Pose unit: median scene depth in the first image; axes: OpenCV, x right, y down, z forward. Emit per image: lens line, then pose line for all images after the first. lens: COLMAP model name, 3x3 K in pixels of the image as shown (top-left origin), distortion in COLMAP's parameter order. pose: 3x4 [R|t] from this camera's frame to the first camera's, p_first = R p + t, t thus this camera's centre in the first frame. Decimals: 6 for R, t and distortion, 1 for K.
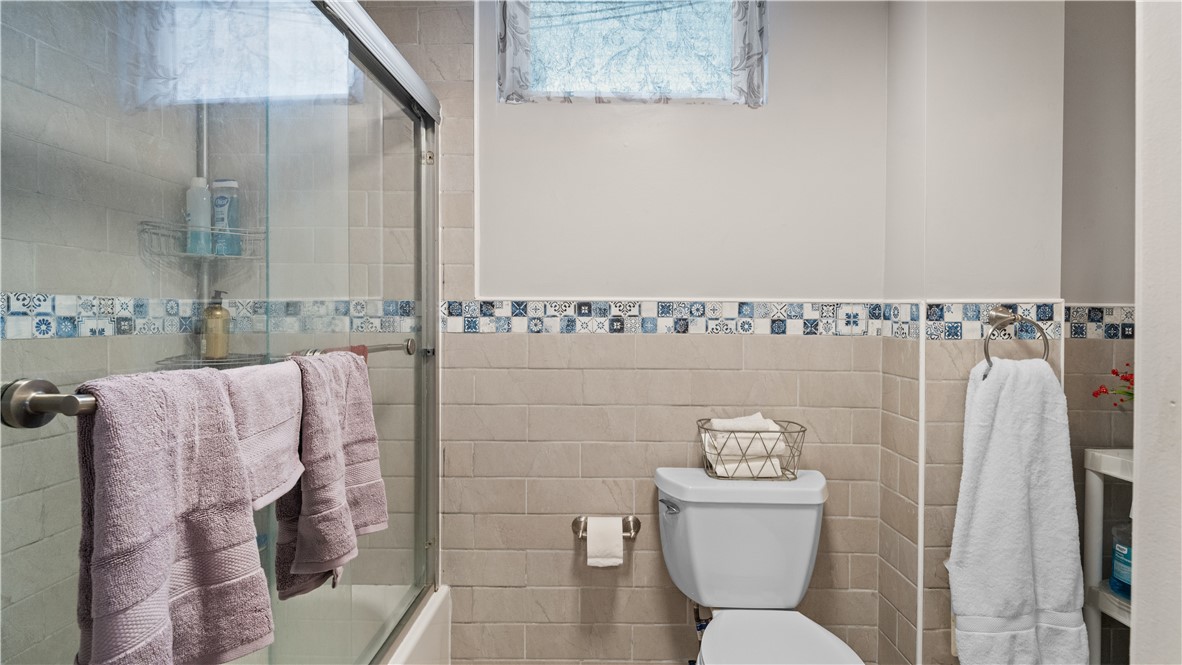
lens RADIAL K [[573.3, 0, 595.8], [0, 573.3, 327.4], [0, 0, 1]] dist [-0.016965, 0.000002]
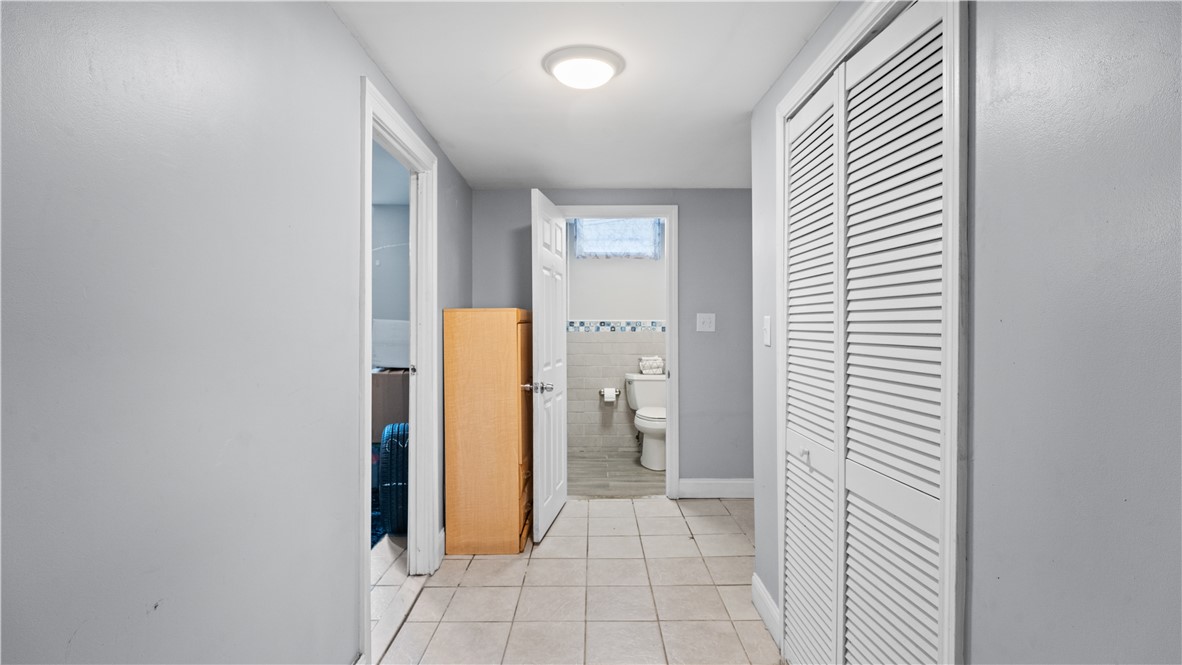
lens RADIAL K [[573.3, 0, 588.1], [0, 573.3, 333.0], [0, 0, 1]] dist [-0.016965, 0.000002]
pose [[0.999764, -0.003418, 0.021433, -0.167424], [0.003455, 0.999993, -0.001666, 0.022711], [-0.021427, 0.001740, 0.999769, -2.156106]]
